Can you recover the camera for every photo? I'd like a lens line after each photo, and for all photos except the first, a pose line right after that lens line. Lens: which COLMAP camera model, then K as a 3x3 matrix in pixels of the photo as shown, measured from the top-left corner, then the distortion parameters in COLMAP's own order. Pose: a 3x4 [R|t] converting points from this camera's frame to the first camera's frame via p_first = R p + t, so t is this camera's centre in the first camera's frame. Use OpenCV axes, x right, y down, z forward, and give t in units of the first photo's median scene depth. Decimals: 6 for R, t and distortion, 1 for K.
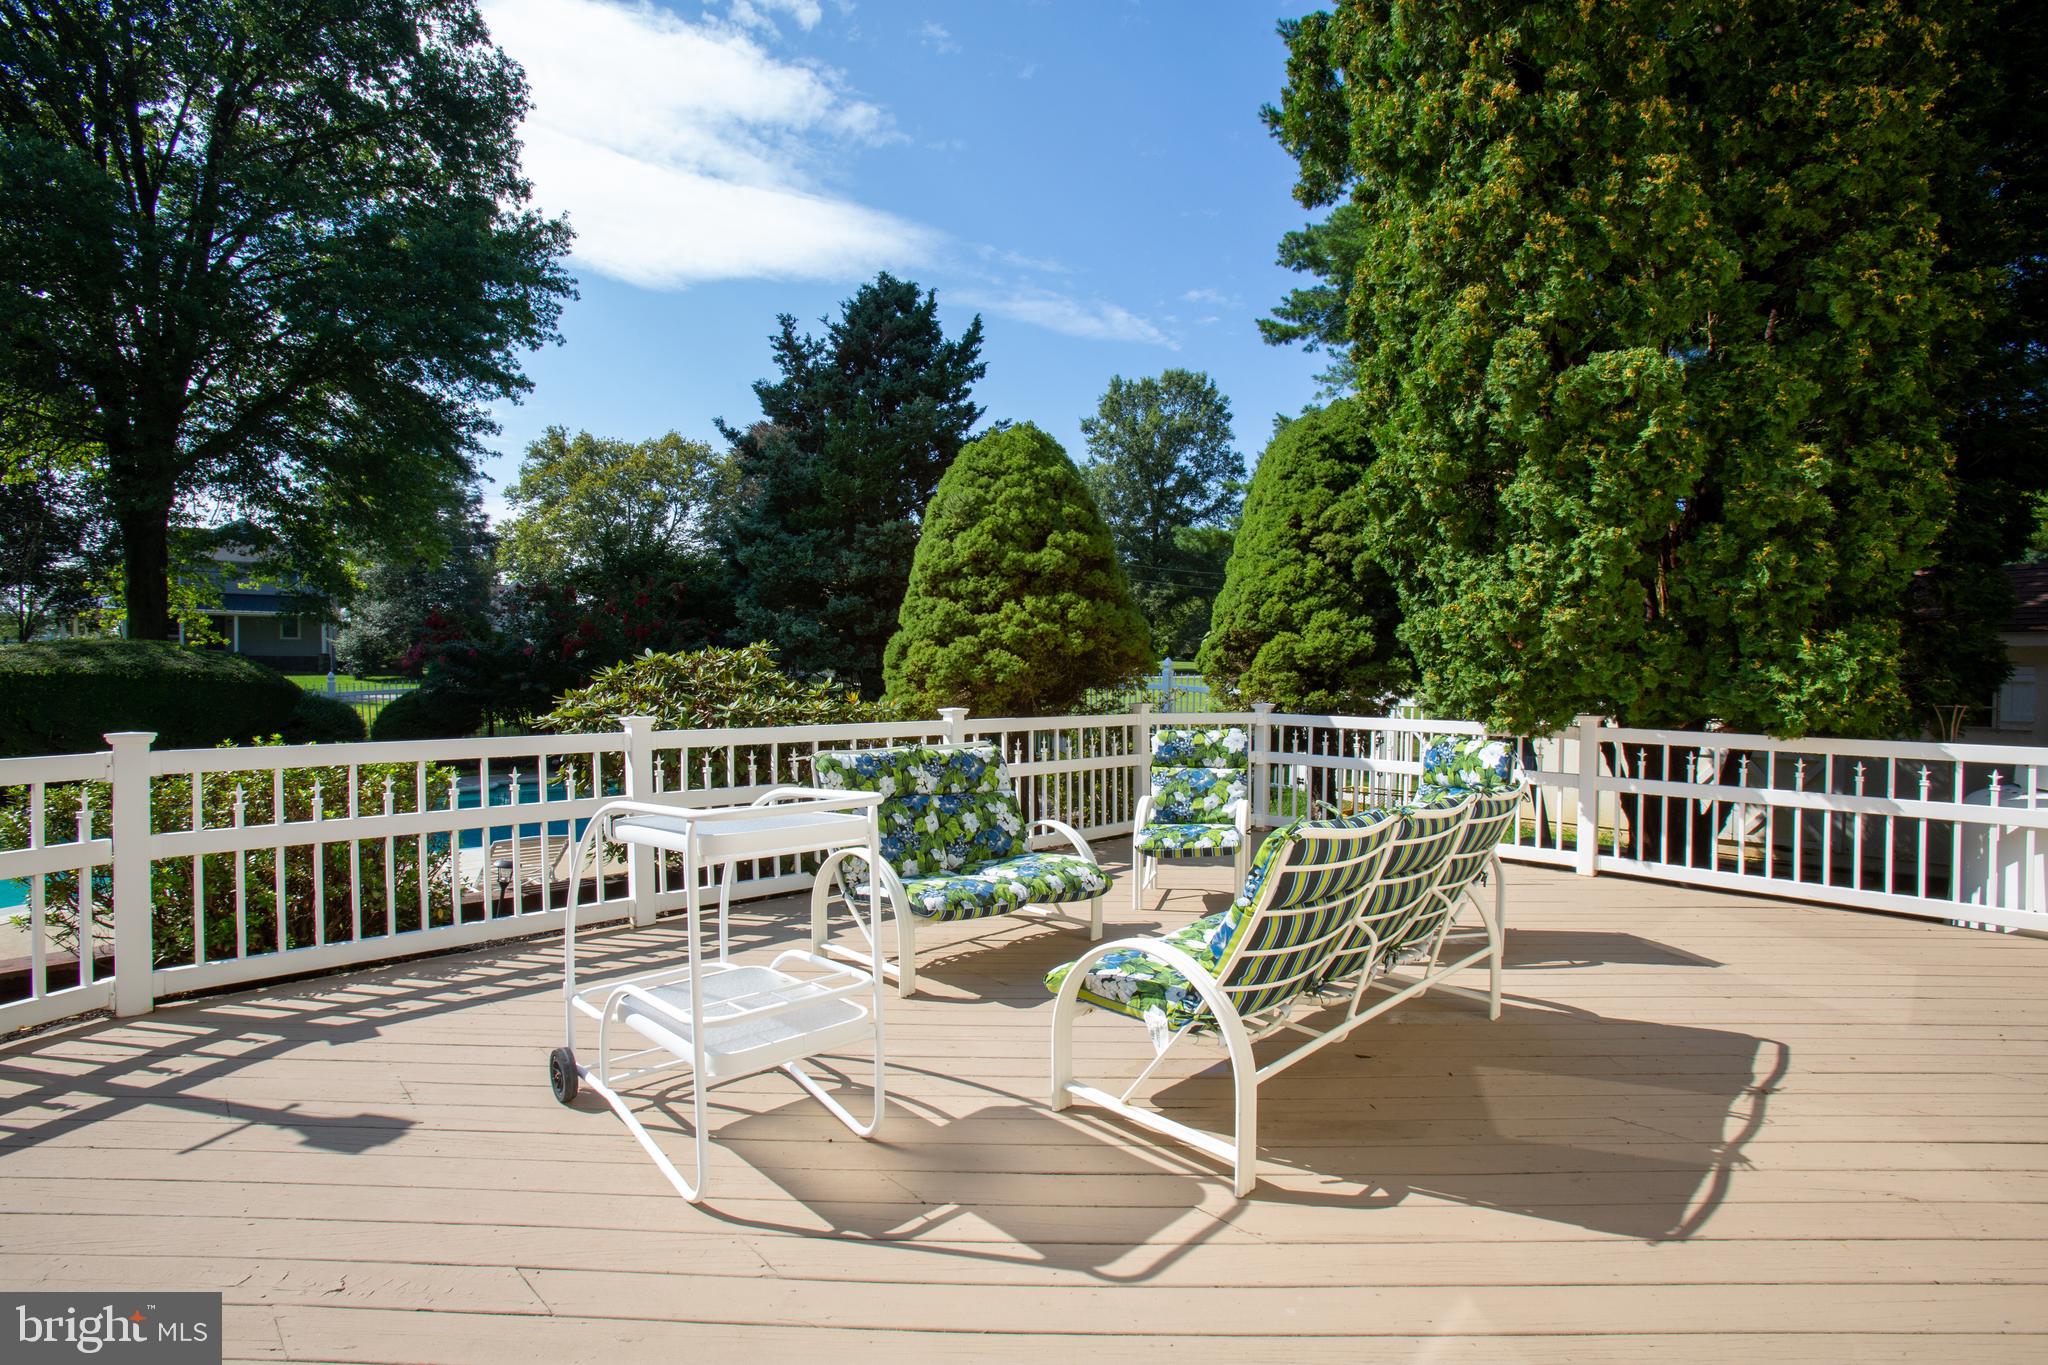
lens RADIAL K [[951.1, 0, 1014.6], [0, 951.1, 690.9], [0, 0, 1]] dist [-0.062669, 0.026218]
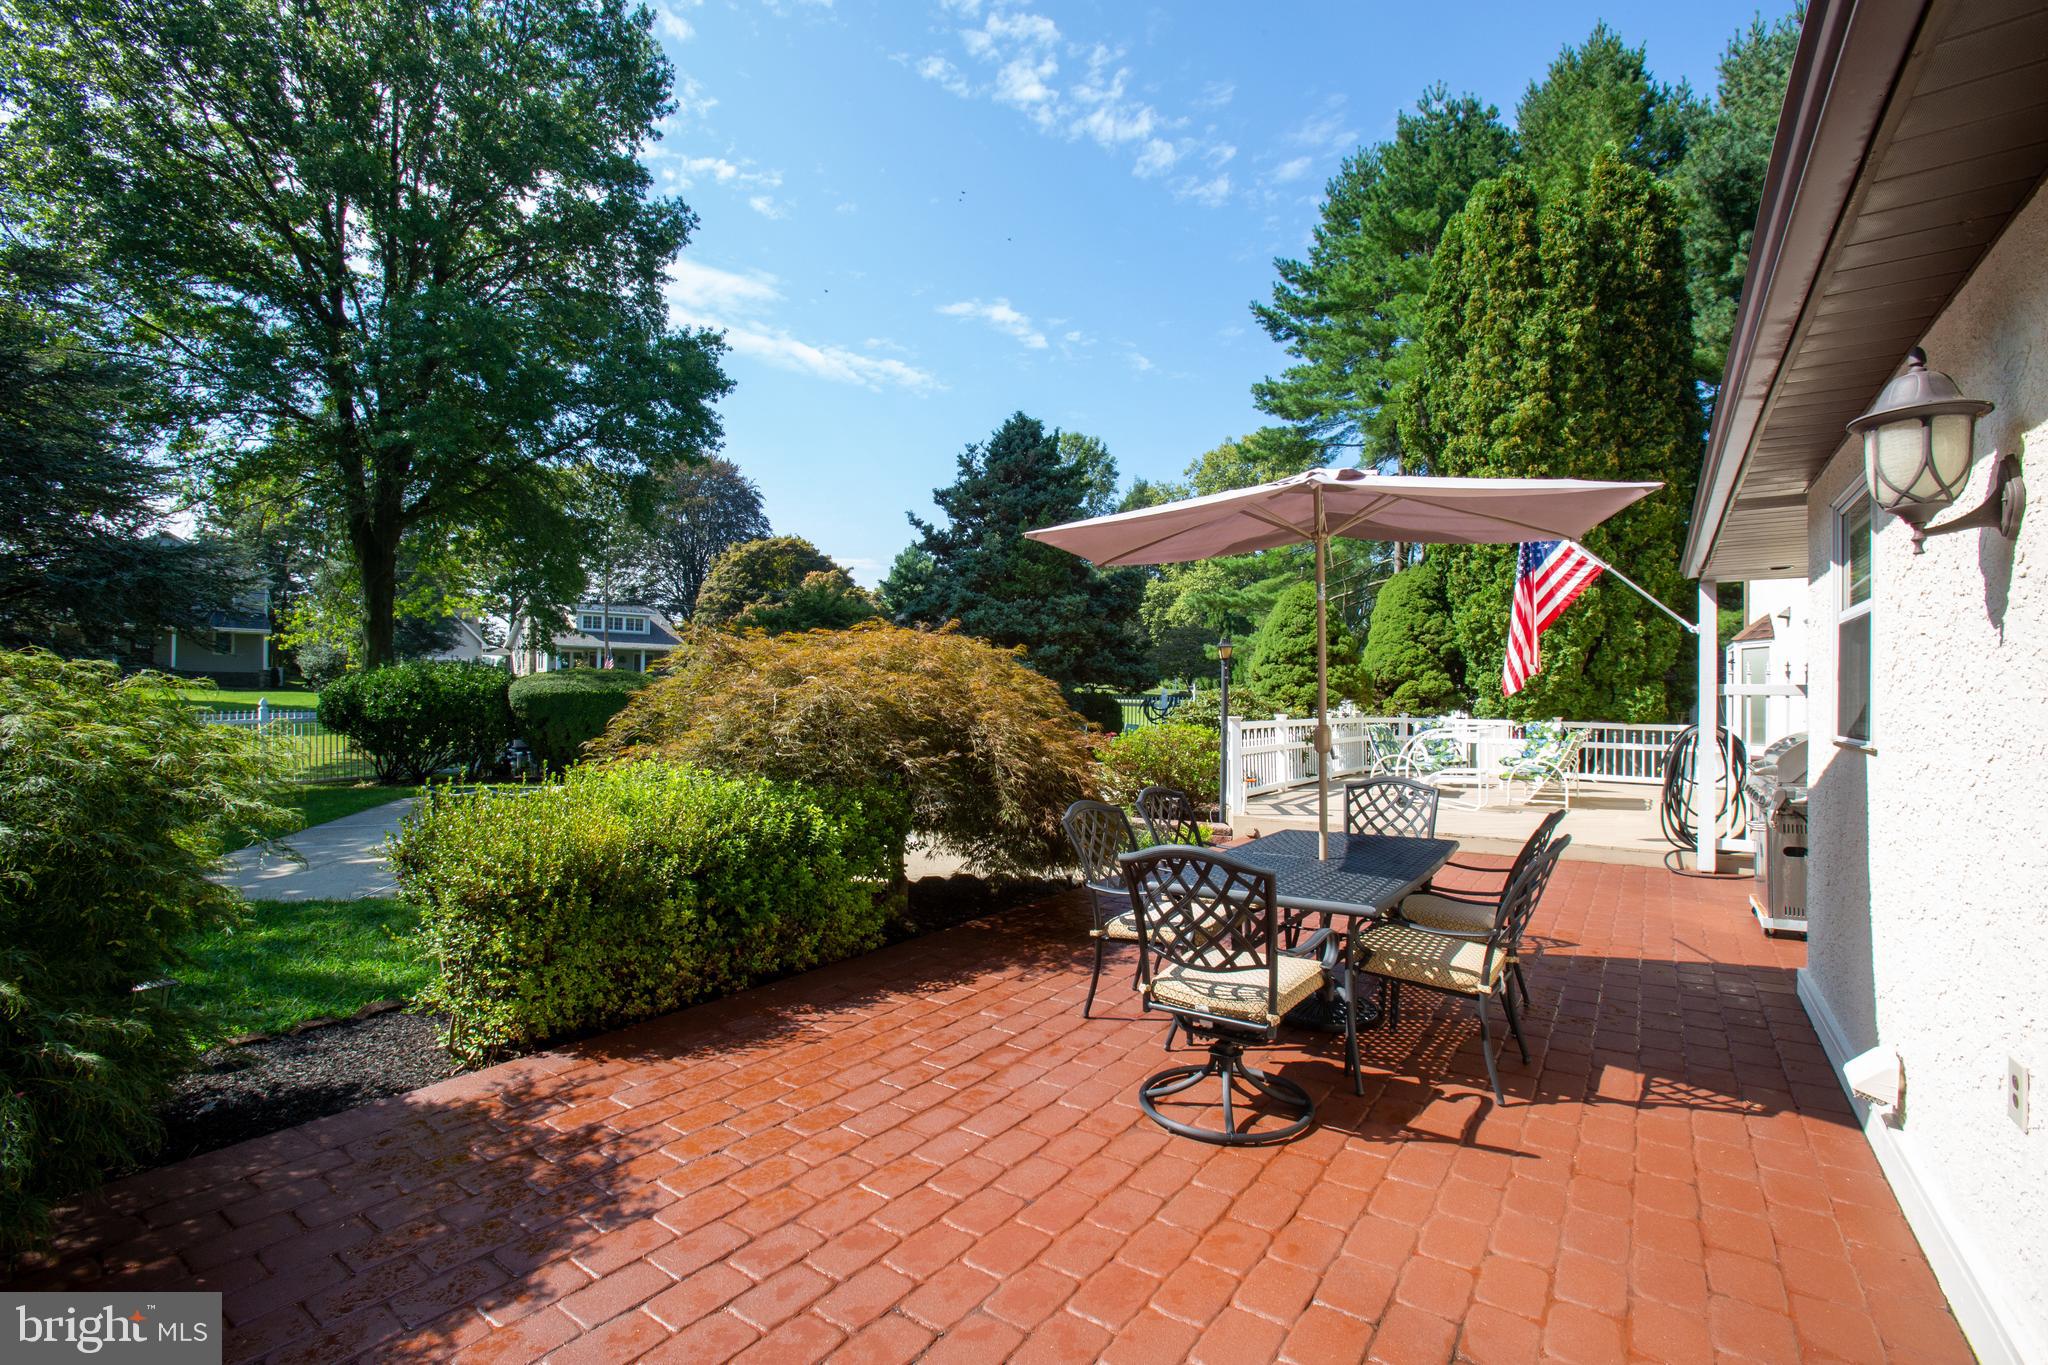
lens RADIAL K [[951.1, 0, 1014.6], [0, 951.1, 690.9], [0, 0, 1]] dist [-0.062669, 0.026218]
pose [[0.981410, 0.007981, 0.191755, -1.176431], [-0.003252, 0.999683, -0.024964, 0.020974], [-0.191894, 0.023876, 0.981125, -1.078314]]
